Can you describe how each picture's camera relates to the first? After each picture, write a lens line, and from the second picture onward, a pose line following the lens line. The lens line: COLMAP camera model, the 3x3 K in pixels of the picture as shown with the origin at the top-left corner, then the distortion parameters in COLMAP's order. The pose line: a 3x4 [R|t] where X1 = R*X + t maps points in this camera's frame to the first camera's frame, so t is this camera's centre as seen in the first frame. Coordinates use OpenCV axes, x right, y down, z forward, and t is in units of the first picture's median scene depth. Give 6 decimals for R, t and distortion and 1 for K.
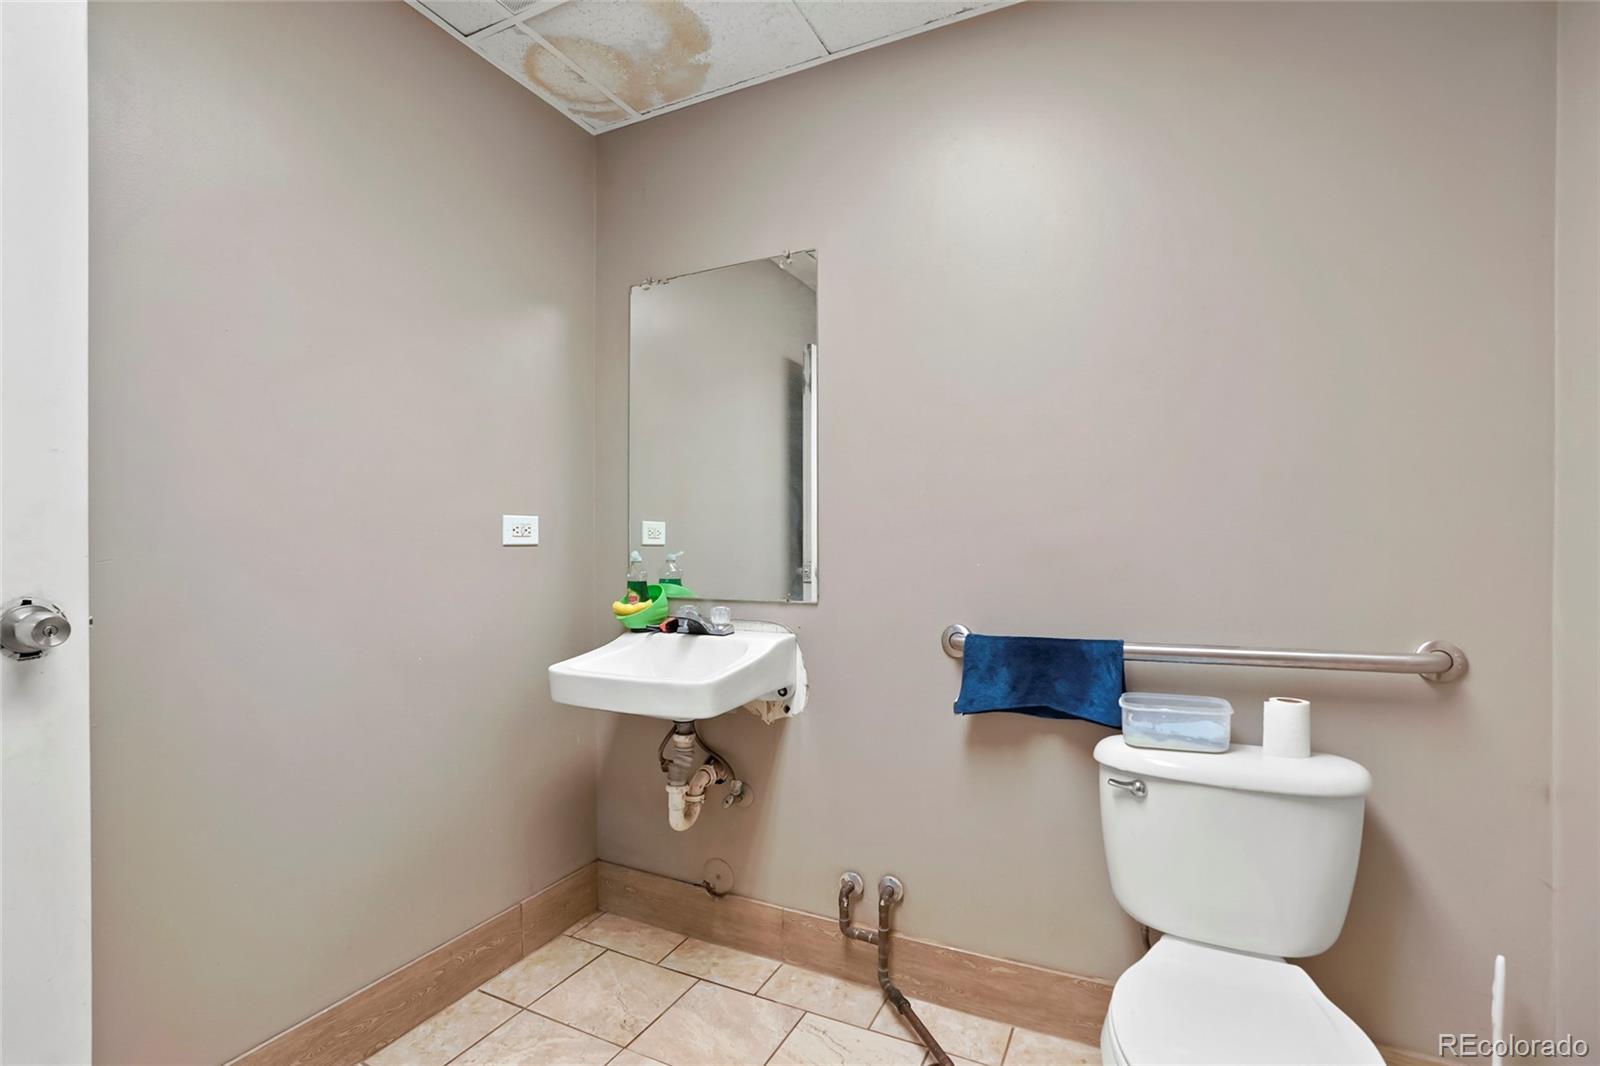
lens RADIAL K [[743.2, 0, 800.0], [0, 743.2, 533.0], [0, 0, 1]] dist [0.003617, 0.000962]
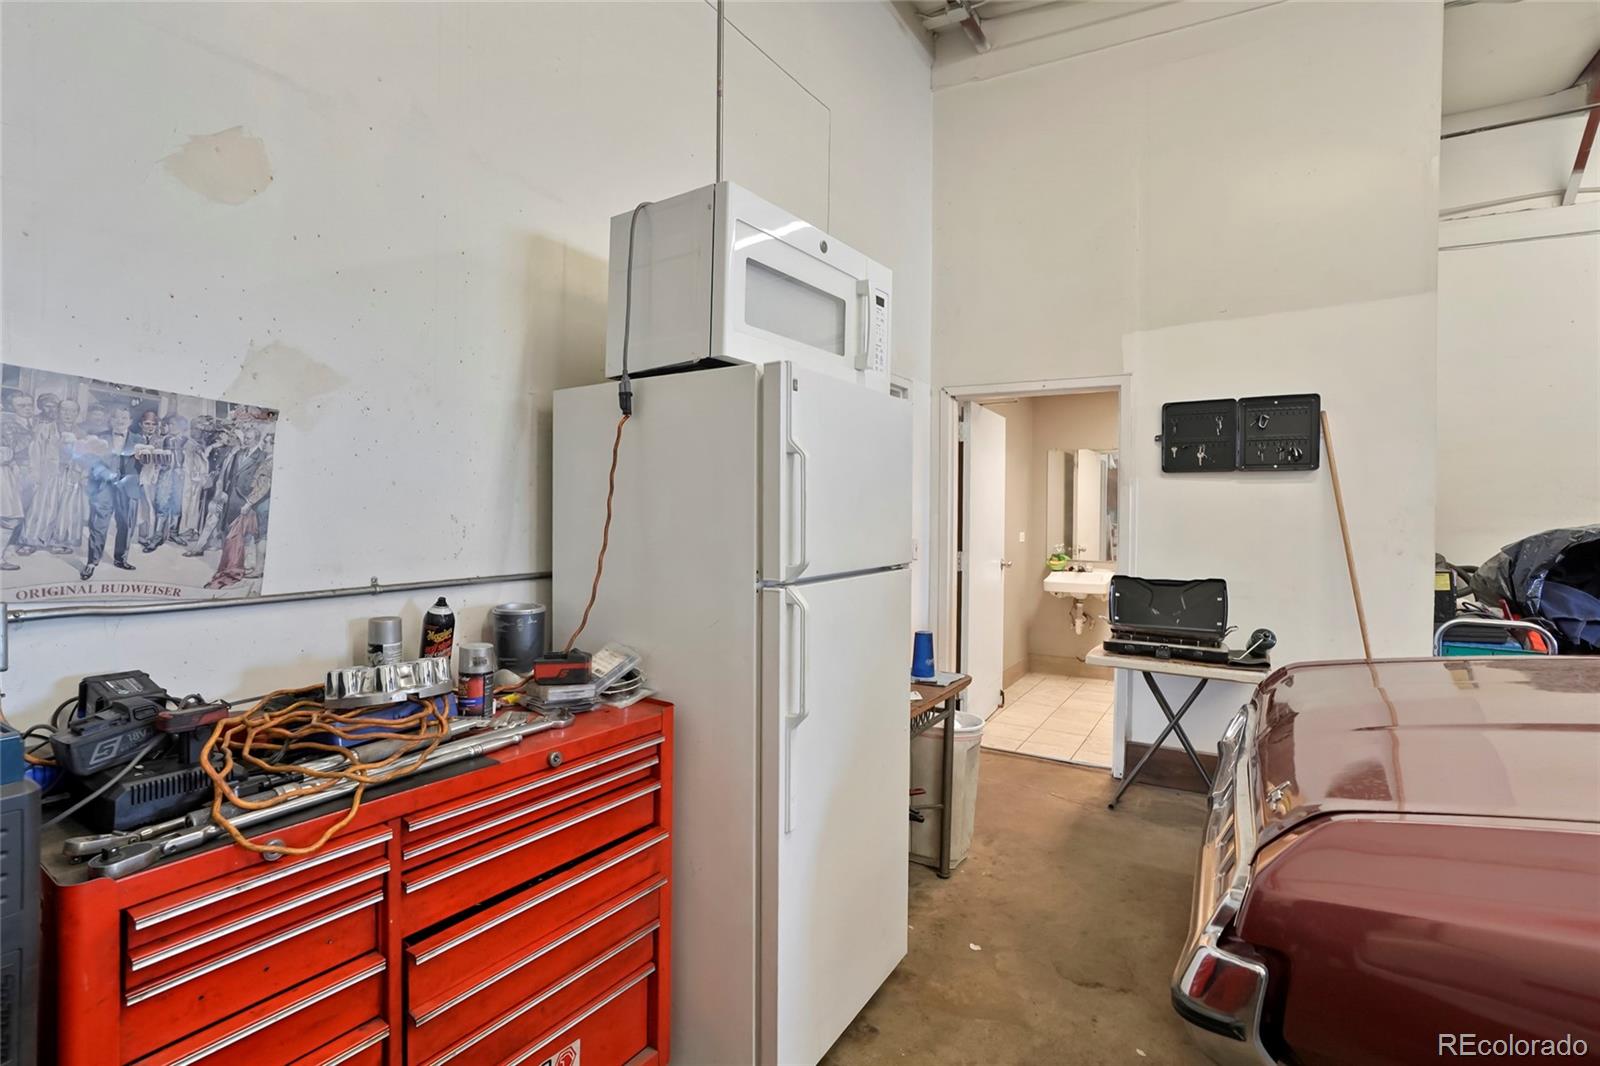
lens RADIAL K [[743.2, 0, 800.0], [0, 743.2, 533.0], [0, 0, 1]] dist [0.003617, 0.000962]
pose [[0.995128, 0.005605, -0.098428, -0.975695], [-0.002565, 0.999516, 0.030989, -0.112657], [0.098554, -0.030586, 0.994662, -2.107747]]
